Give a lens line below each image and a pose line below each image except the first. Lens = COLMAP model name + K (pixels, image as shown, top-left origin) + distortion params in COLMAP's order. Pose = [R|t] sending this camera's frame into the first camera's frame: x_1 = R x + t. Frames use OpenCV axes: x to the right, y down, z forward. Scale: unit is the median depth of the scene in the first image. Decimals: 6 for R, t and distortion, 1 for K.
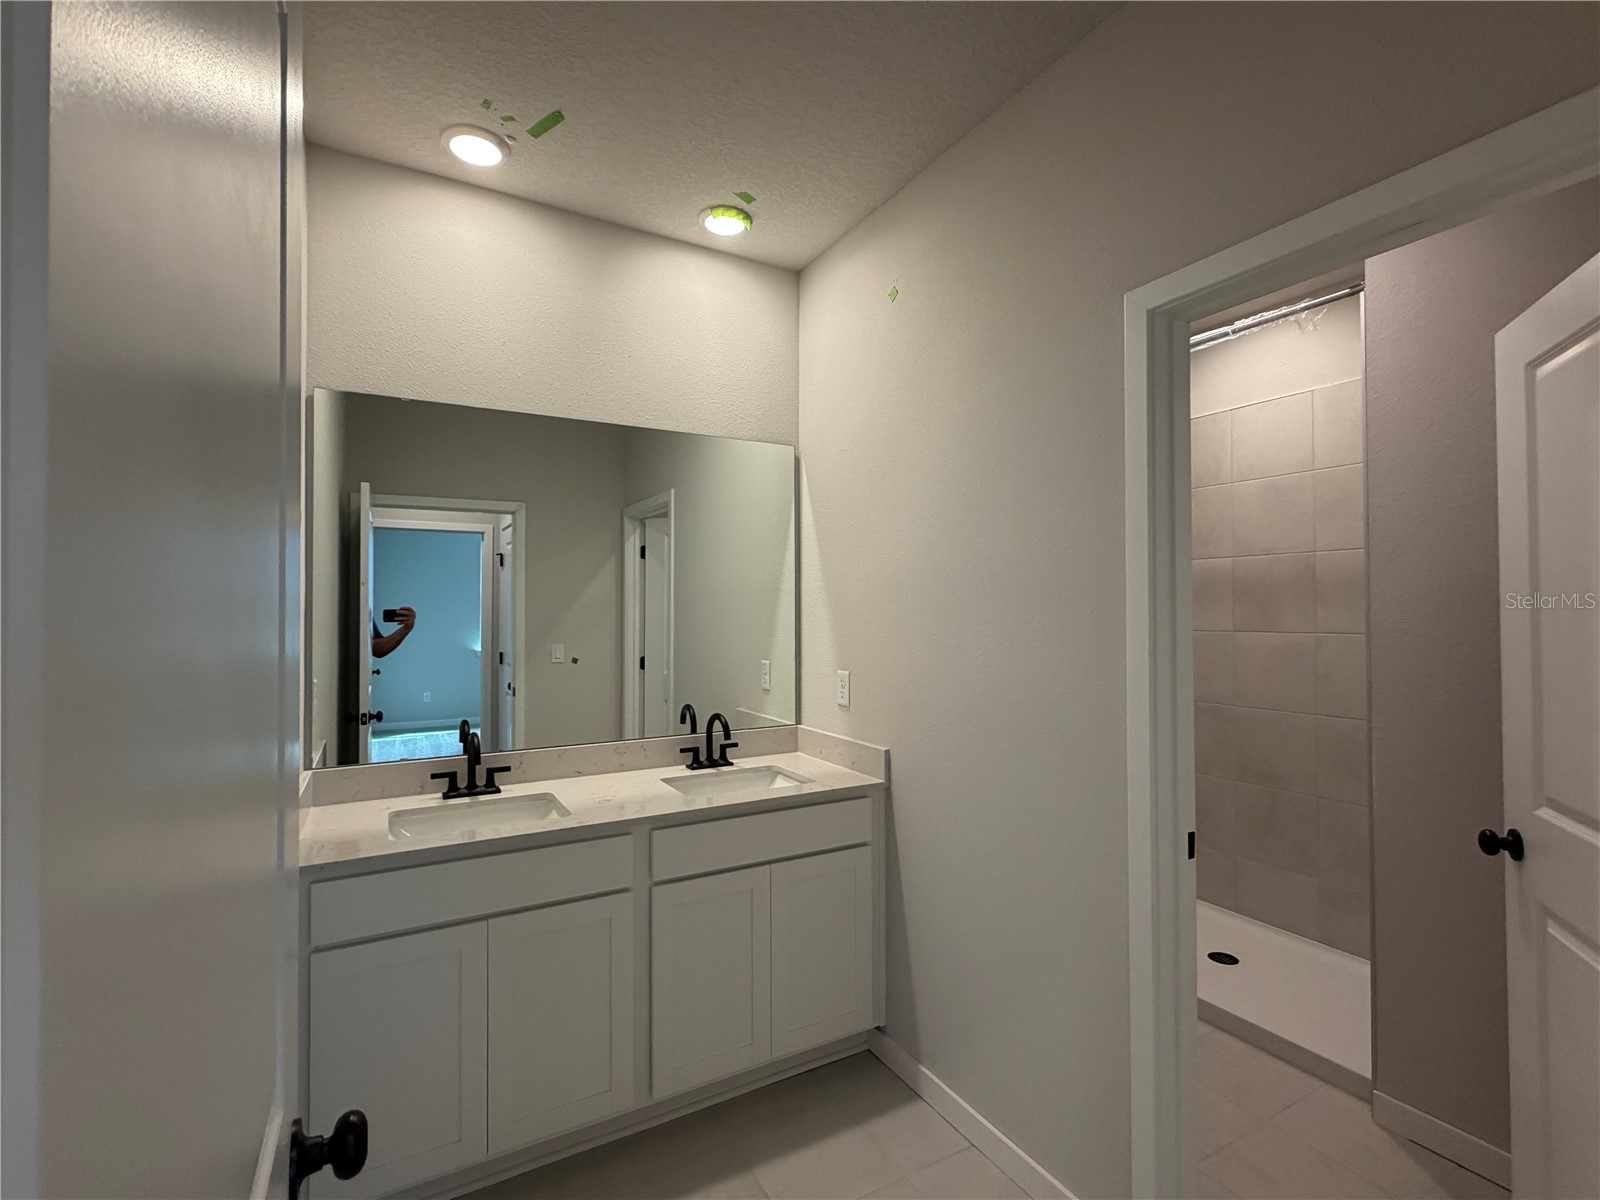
lens RADIAL K [[732.1, 0, 800.0], [0, 732.1, 600.0], [0, 0, 1]] dist [0.000666, -0.000319]
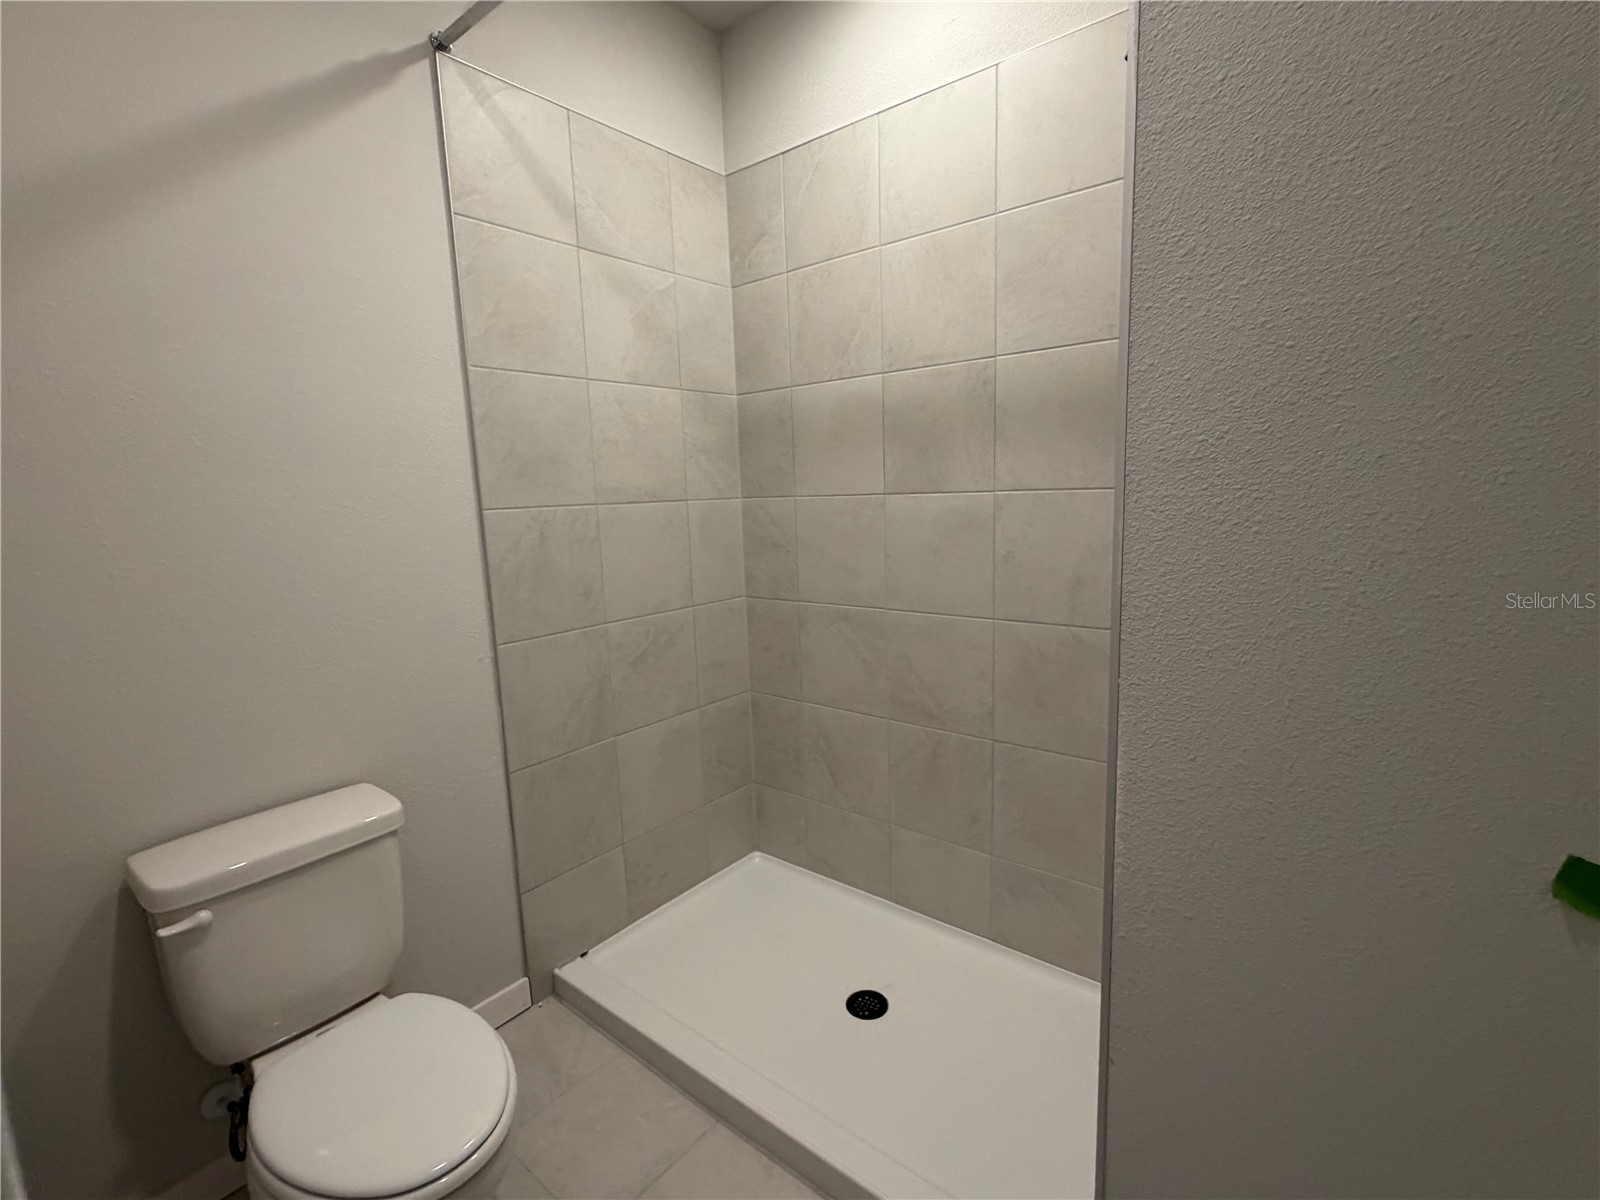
lens RADIAL K [[732.1, 0, 800.0], [0, 732.1, 600.0], [0, 0, 1]] dist [0.000666, -0.000319]
pose [[0.930303, -0.084494, 0.356927, 0.311104], [0.026570, 0.986073, 0.164177, 0.029062], [-0.365829, -0.143250, 0.919592, 0.461682]]
